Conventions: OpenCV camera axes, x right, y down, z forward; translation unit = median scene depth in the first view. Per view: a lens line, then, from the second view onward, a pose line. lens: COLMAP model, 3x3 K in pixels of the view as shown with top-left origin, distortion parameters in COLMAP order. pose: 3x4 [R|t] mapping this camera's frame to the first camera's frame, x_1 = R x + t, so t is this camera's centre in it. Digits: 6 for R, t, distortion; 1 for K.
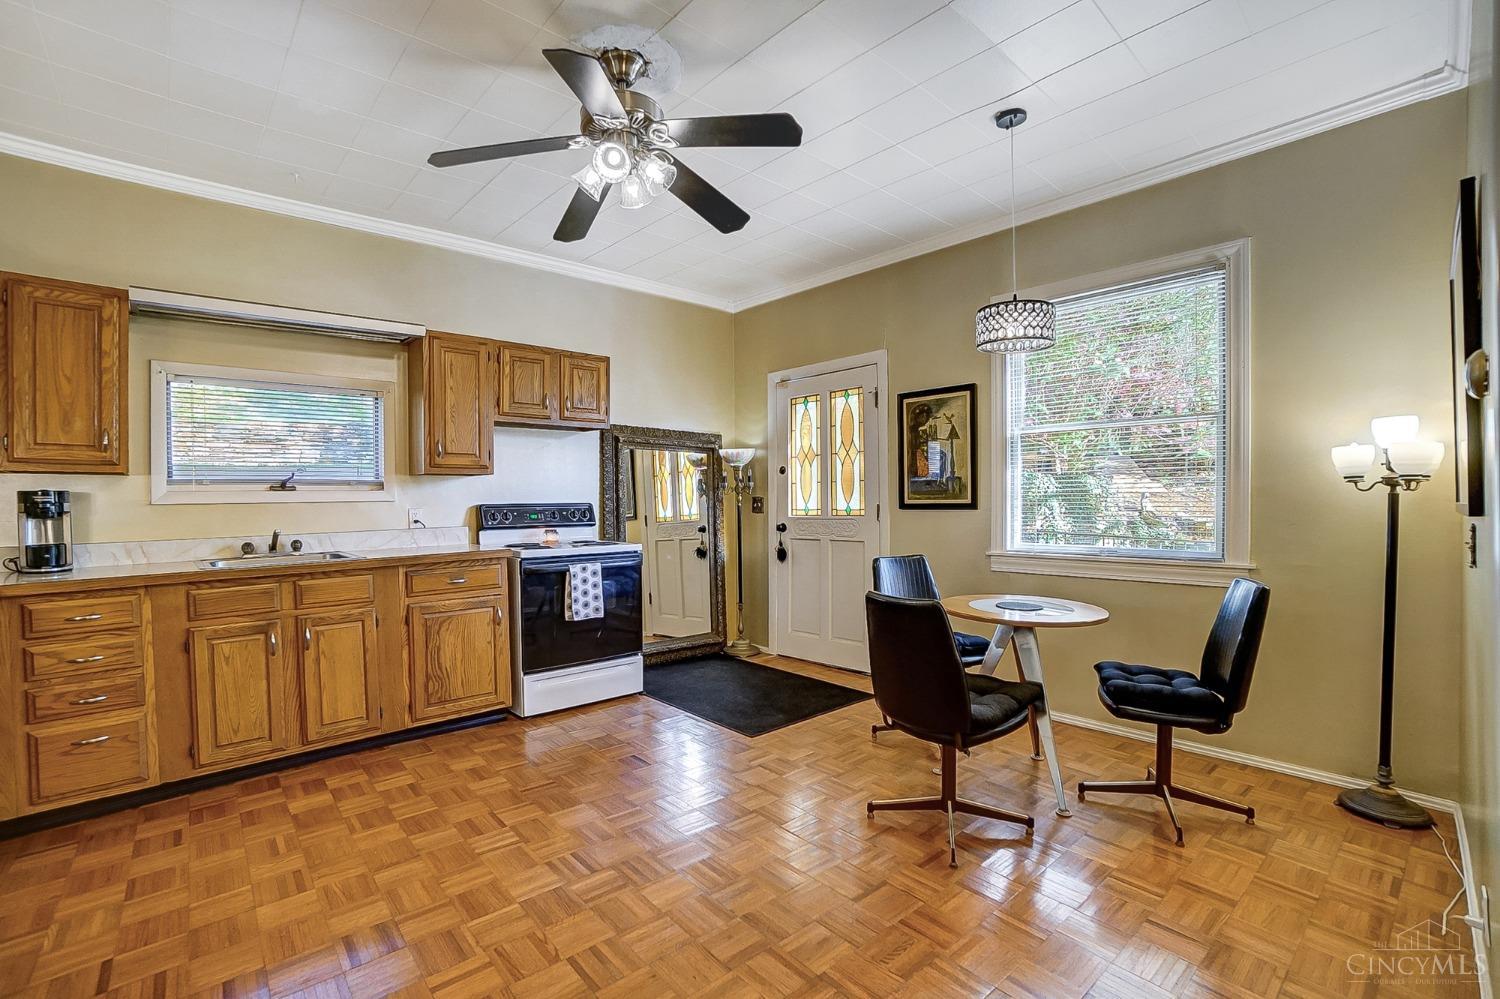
lens RADIAL K [[679.7, 0, 745.8], [0, 679.7, 510.1], [0, 0, 1]] dist [-0.049552, 0.000518]
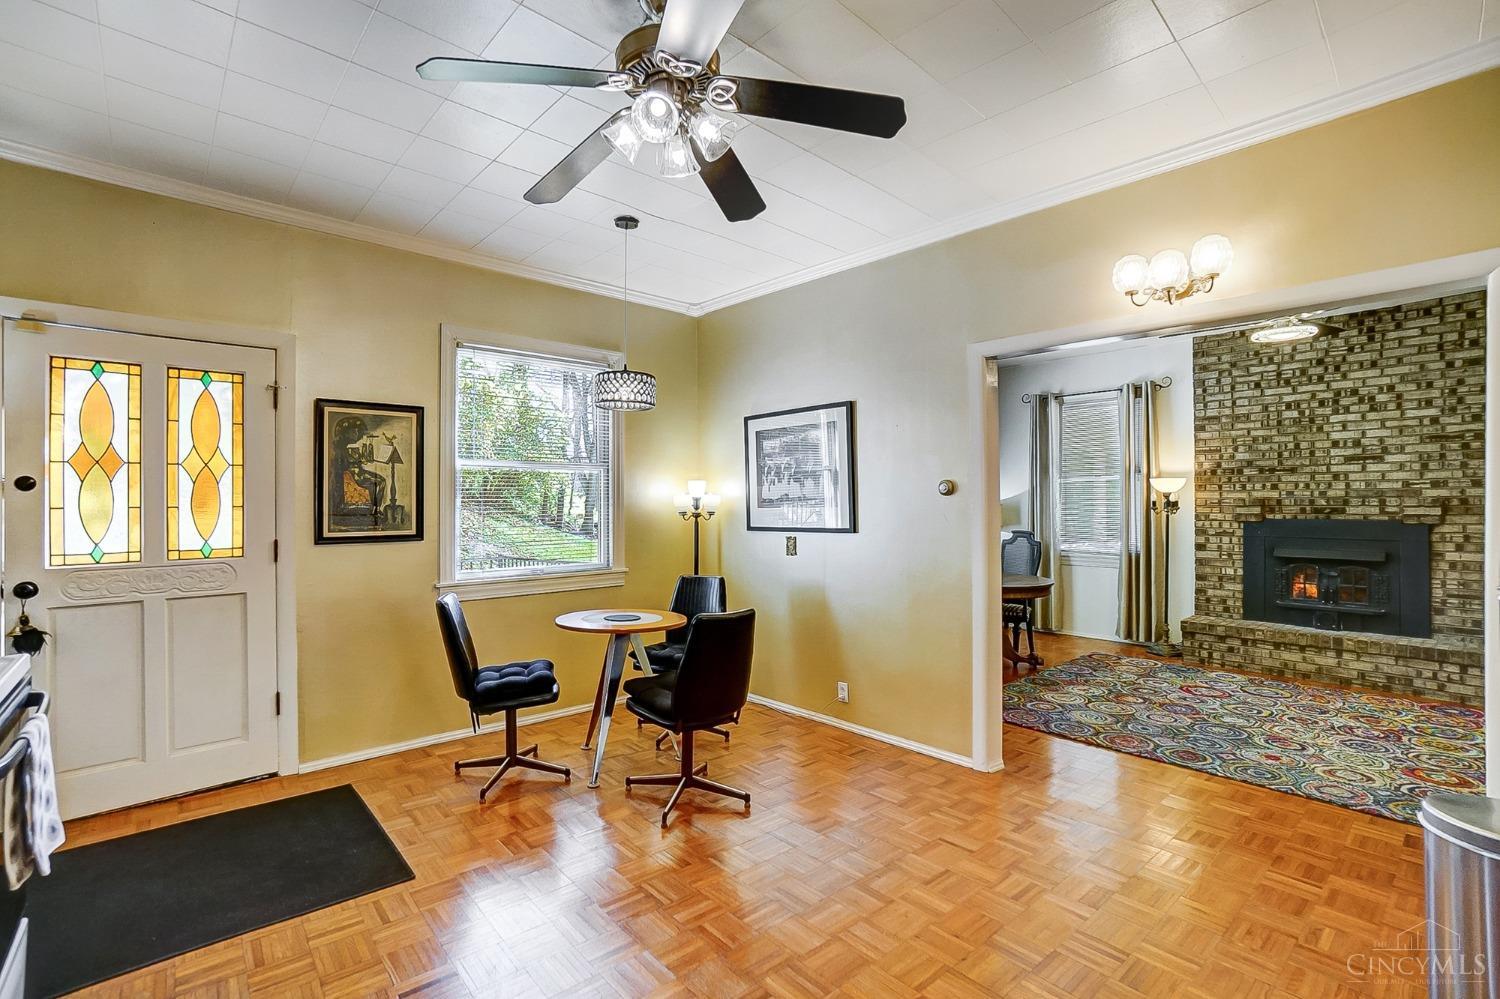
lens RADIAL K [[679.7, 0, 745.8], [0, 679.7, 510.1], [0, 0, 1]] dist [-0.049552, 0.000518]
pose [[-0.026769, 0.004689, 0.999631, -0.582454], [0.020936, 0.999772, -0.004129, -0.029314], [-0.999422, 0.020817, -0.026861, 0.554094]]
